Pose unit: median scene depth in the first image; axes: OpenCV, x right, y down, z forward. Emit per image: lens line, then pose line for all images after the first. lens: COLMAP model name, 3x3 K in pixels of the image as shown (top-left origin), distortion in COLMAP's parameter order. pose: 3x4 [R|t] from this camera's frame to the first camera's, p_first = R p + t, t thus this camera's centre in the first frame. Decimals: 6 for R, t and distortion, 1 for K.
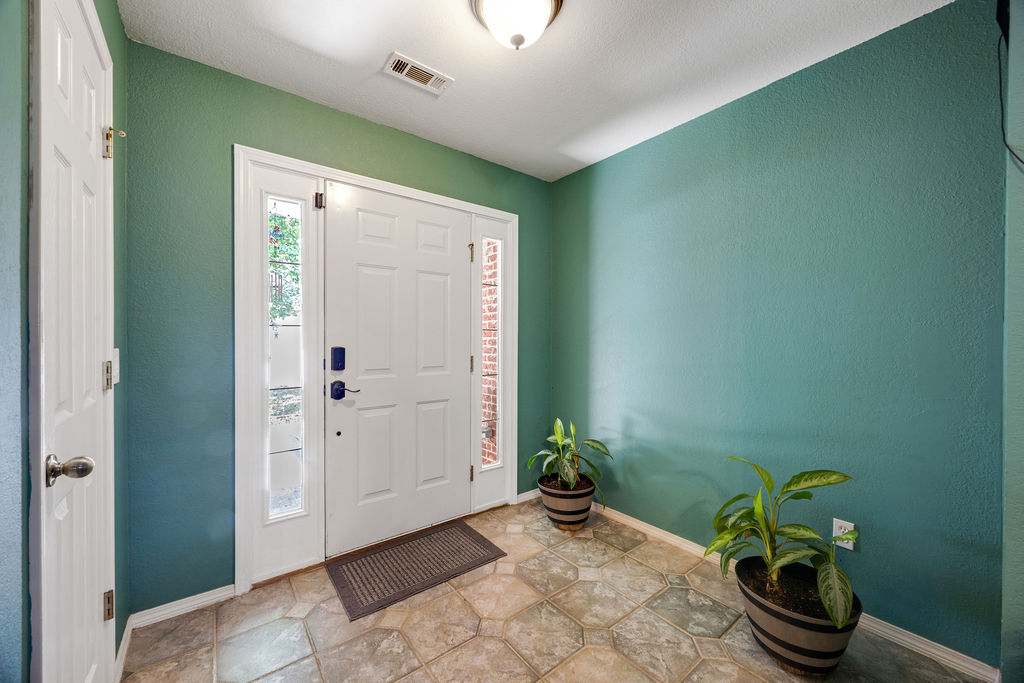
lens RADIAL K [[387.5, 0, 513.0], [0, 387.5, 345.1], [0, 0, 1]] dist [-0.003306, 0.000254]
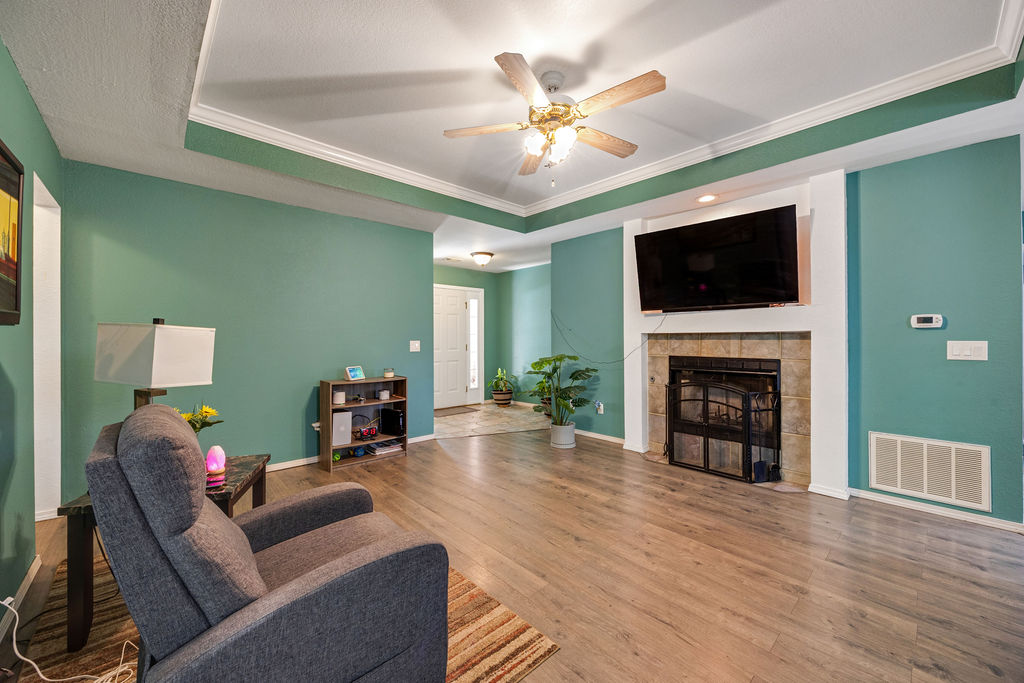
lens RADIAL K [[387.5, 0, 513.0], [0, 387.5, 345.1], [0, 0, 1]] dist [-0.003306, 0.000254]
pose [[0.996856, -0.005398, 0.079050, 0.001105], [0.003912, 0.999813, 0.018936, -0.016620], [-0.079138, -0.018568, 0.996691, -1.657759]]
